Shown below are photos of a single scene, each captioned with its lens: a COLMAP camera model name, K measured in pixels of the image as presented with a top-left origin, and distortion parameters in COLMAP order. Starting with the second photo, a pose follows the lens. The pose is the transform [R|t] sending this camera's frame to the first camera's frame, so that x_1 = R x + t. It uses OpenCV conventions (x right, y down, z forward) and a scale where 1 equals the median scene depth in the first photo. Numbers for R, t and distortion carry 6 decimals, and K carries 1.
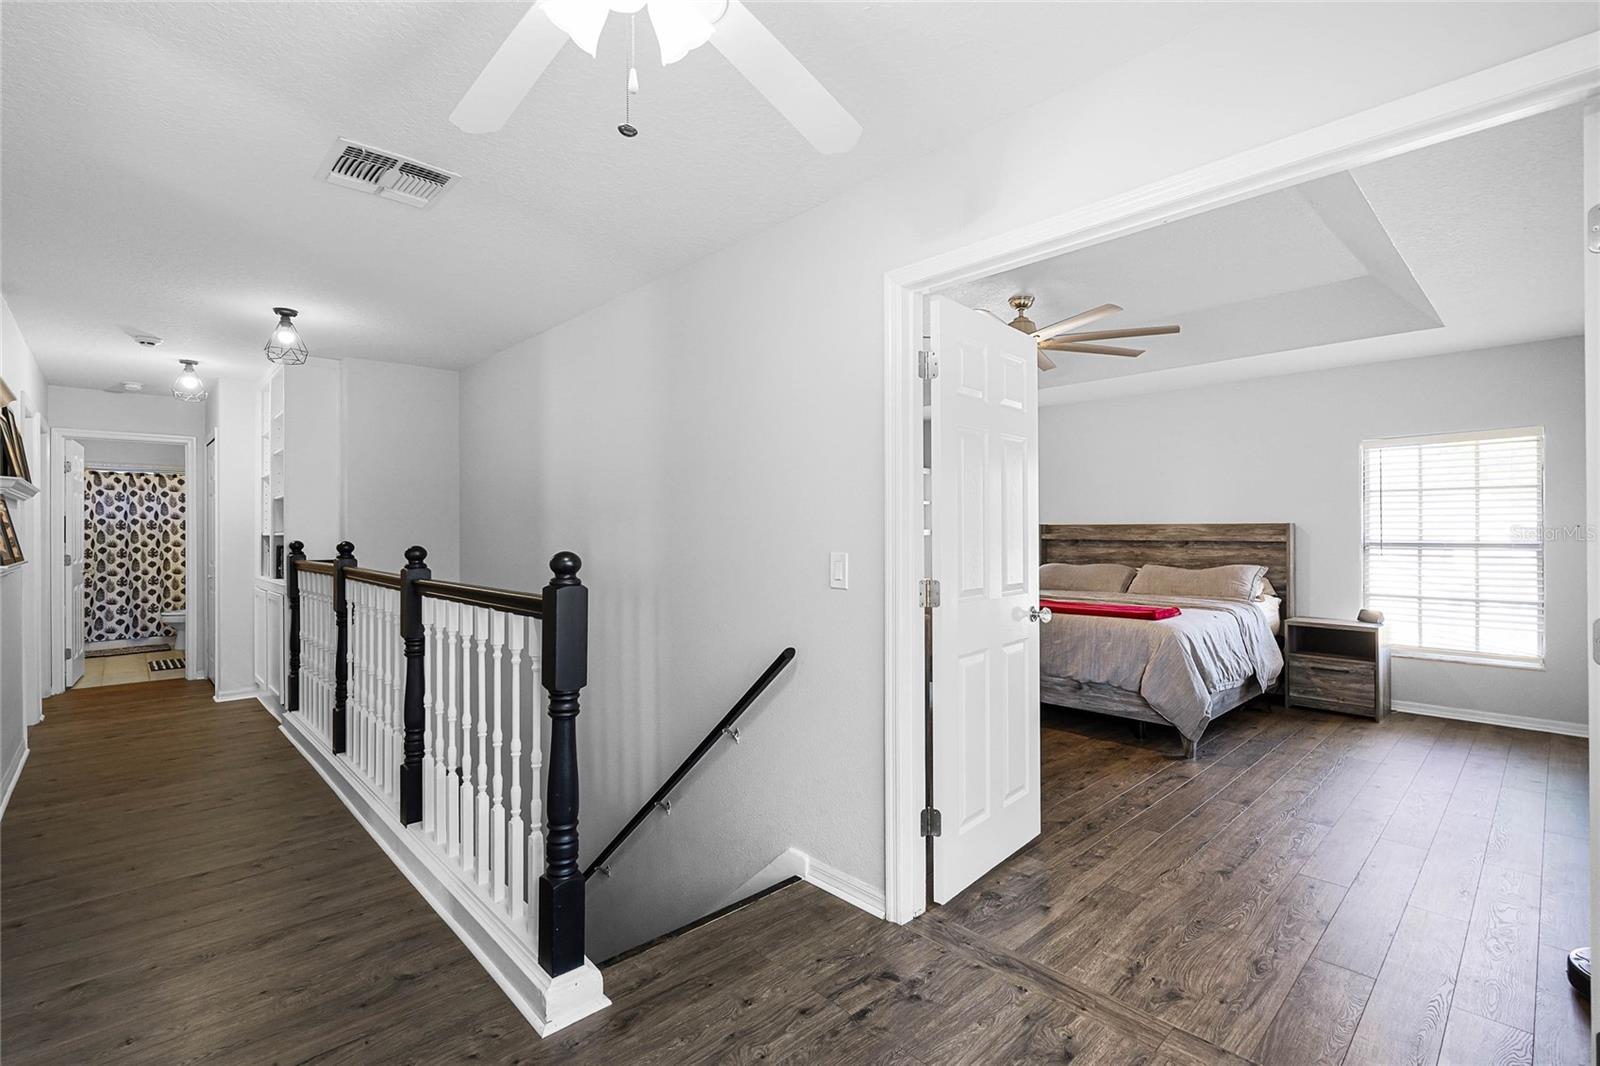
lens RADIAL K [[734.2, 0, 802.6], [0, 734.2, 531.0], [0, 0, 1]] dist [-0.001243, 0.000063]
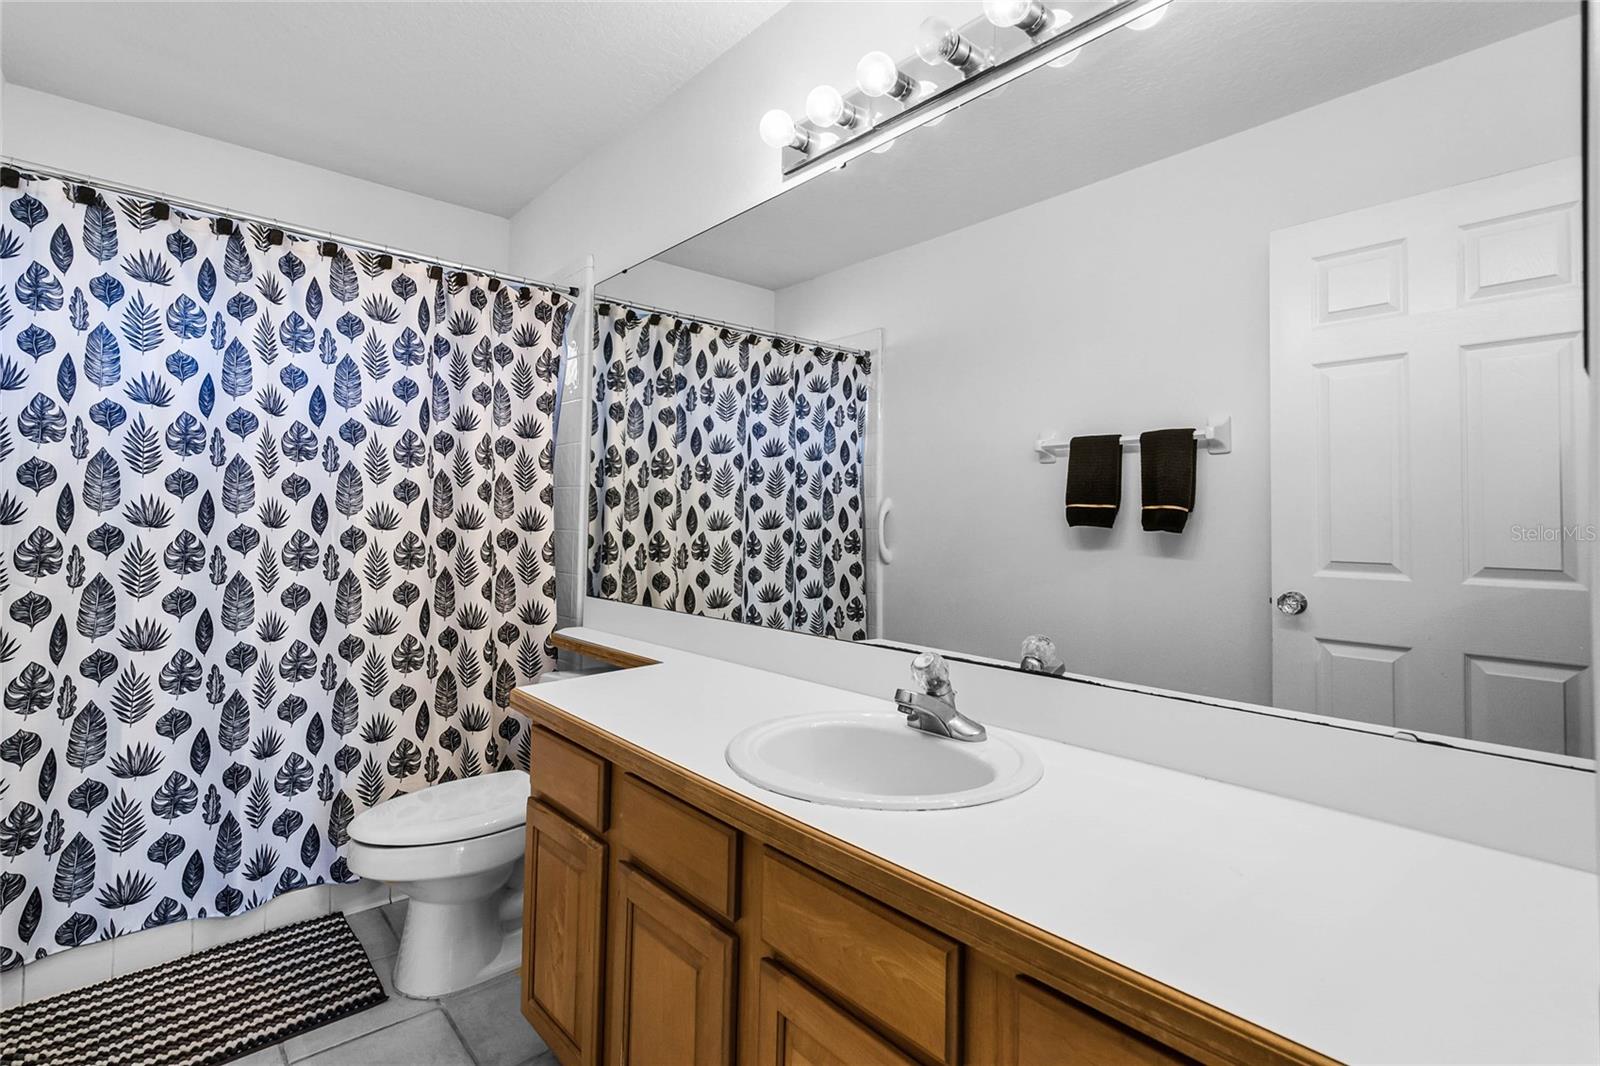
lens RADIAL K [[734.2, 0, 770.4], [0, 734.2, 502.7], [0, 0, 1]] dist [-0.001243, 0.000063]
pose [[0.999162, 0.016377, -0.037519, -0.728546], [-0.017581, 0.999333, -0.031993, 0.018670], [0.036970, 0.032626, 0.998784, 0.767379]]
